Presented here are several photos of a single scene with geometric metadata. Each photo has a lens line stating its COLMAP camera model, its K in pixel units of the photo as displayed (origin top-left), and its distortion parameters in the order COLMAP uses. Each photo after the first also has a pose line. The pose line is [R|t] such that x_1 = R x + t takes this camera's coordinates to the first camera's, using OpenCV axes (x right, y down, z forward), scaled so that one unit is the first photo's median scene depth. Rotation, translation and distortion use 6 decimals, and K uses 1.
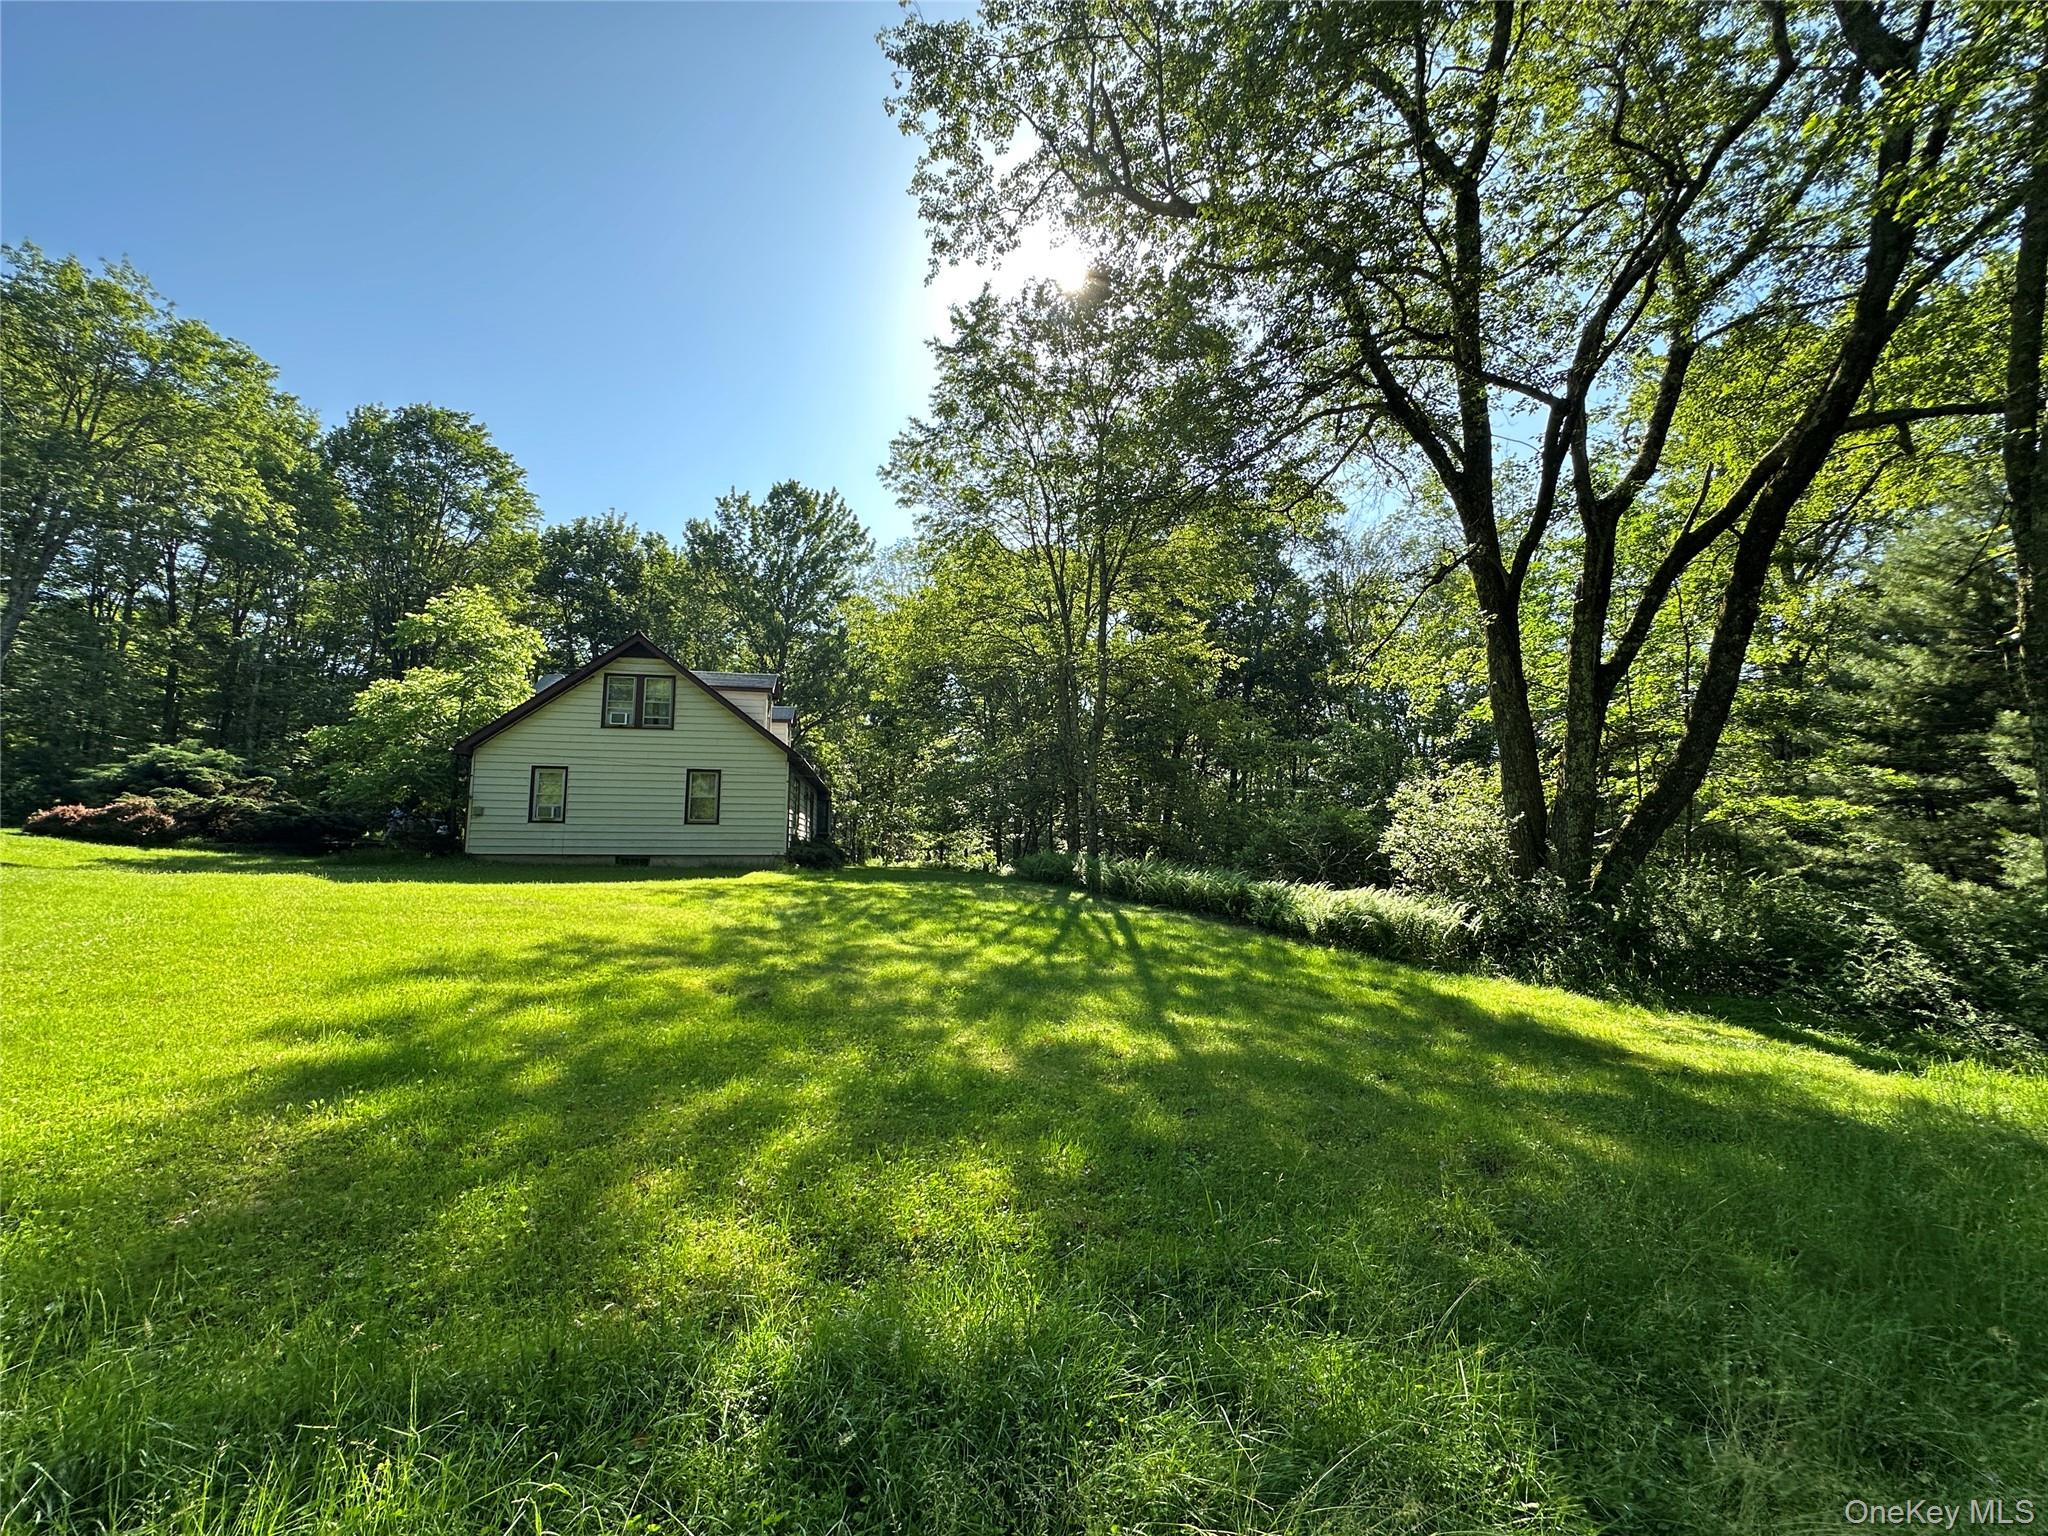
lens RADIAL K [[813.8, 0, 1030.3], [0, 813.8, 767.9], [0, 0, 1]] dist [-0.002569, 0.000363]
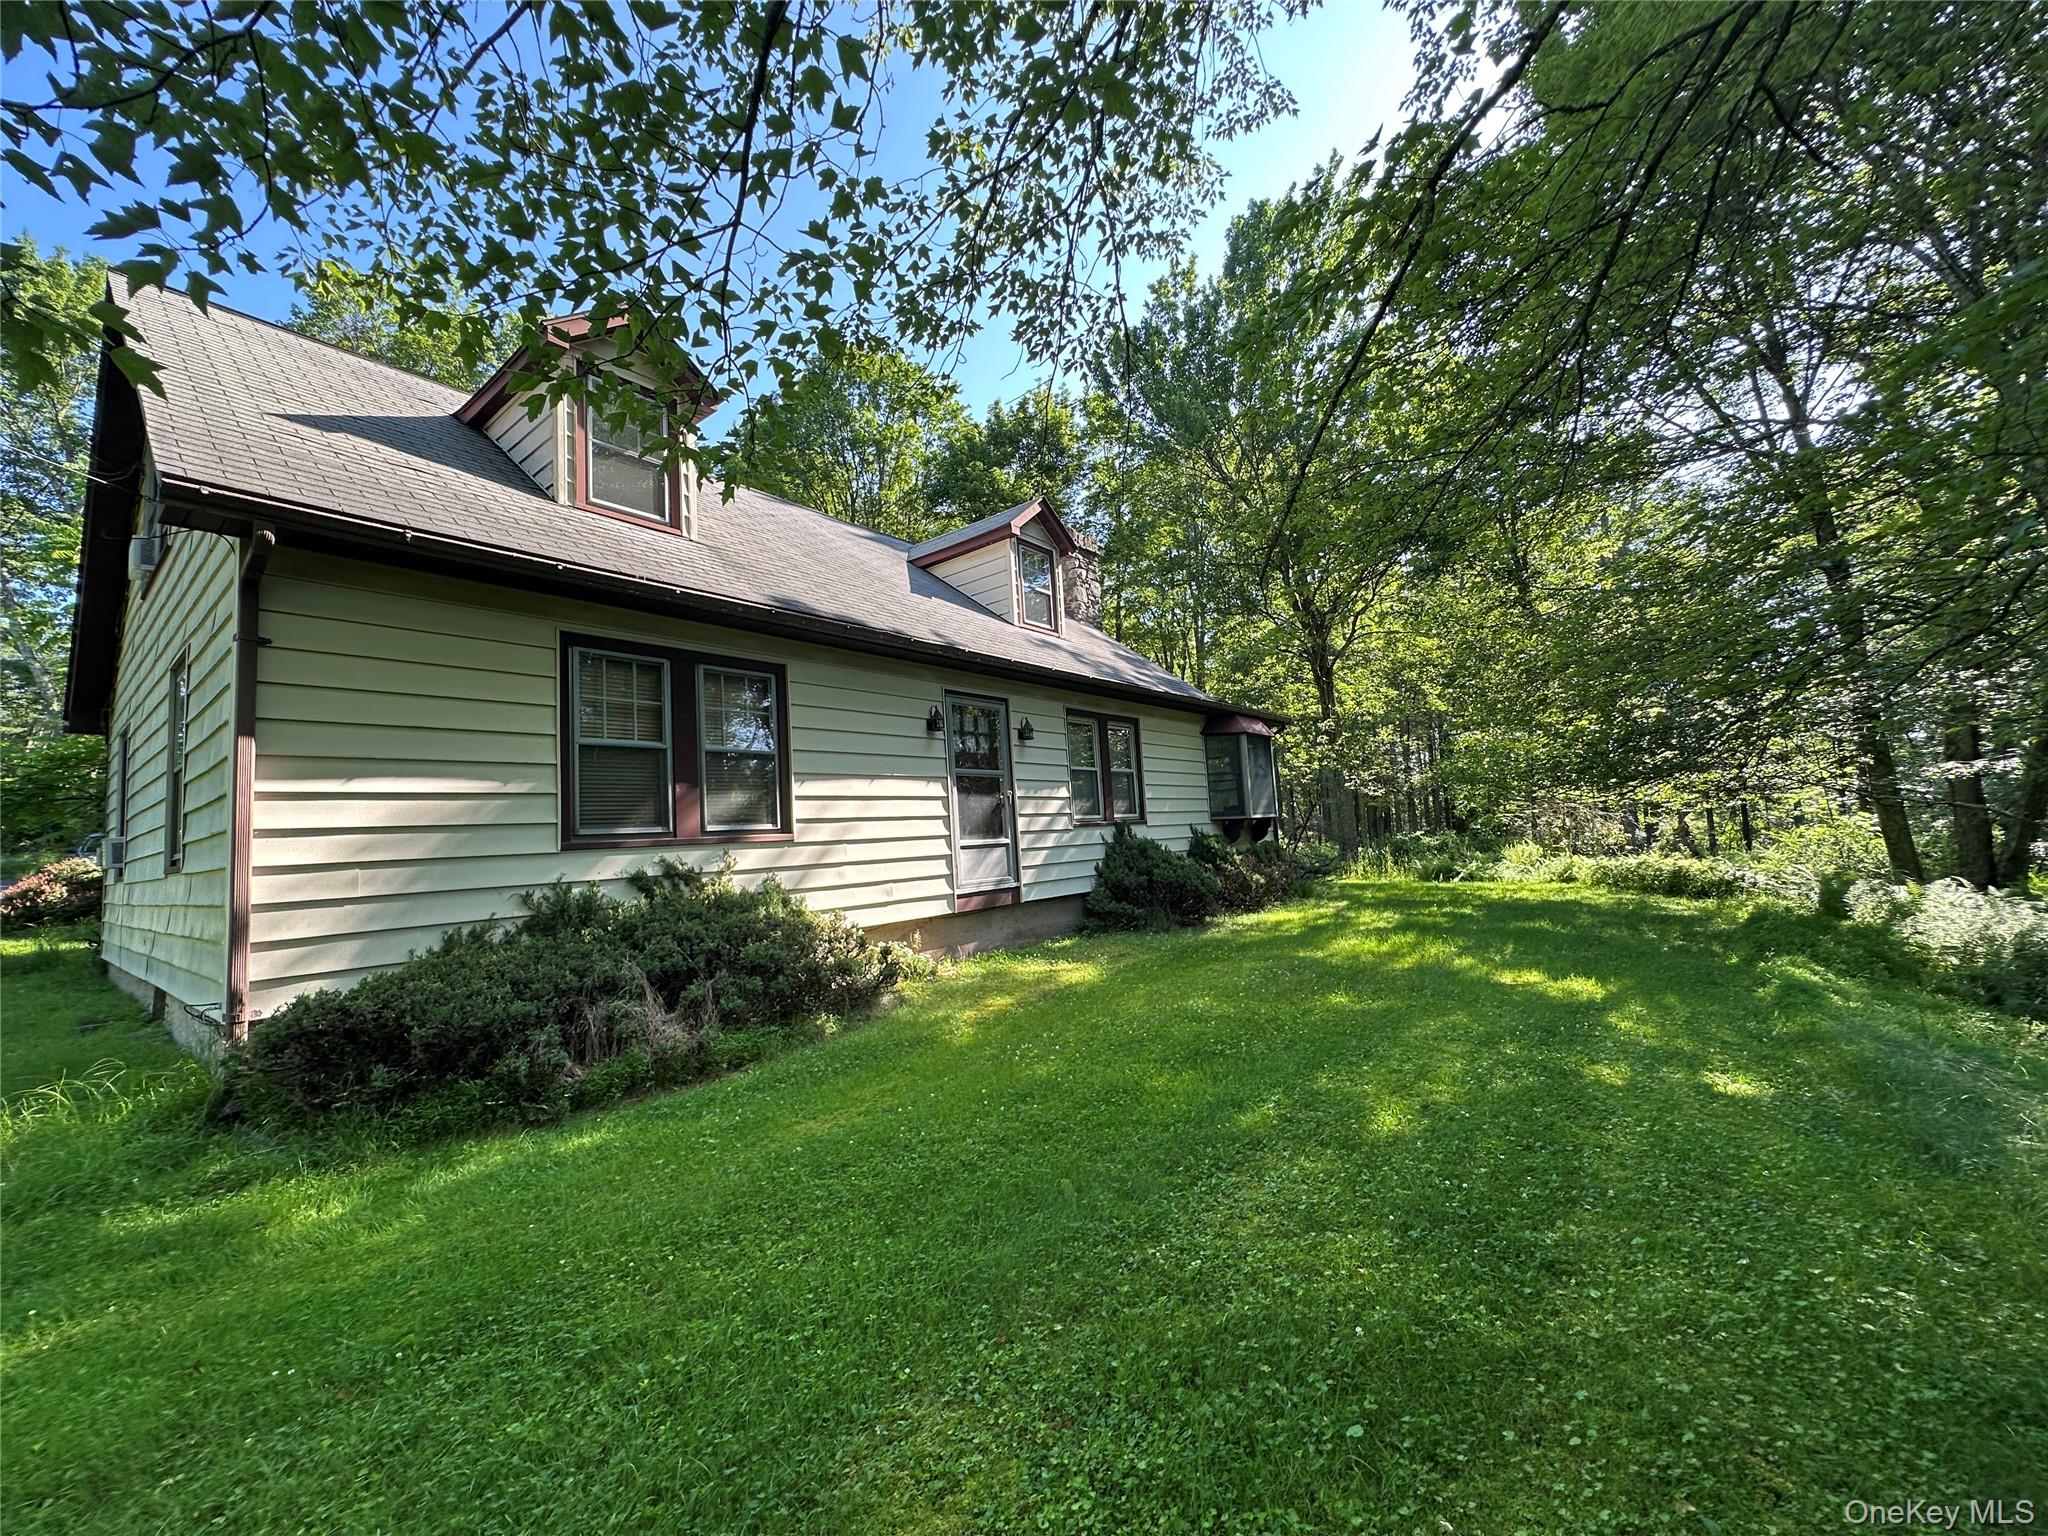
lens RADIAL K [[813.8, 0, 1030.3], [0, 813.8, 767.9], [0, 0, 1]] dist [-0.002569, 0.000363]
pose [[0.655859, -0.109016, -0.746970, -0.034445], [0.139397, 0.989990, -0.022089, 0.081641], [0.741901, -0.089638, 0.664491, 1.057782]]
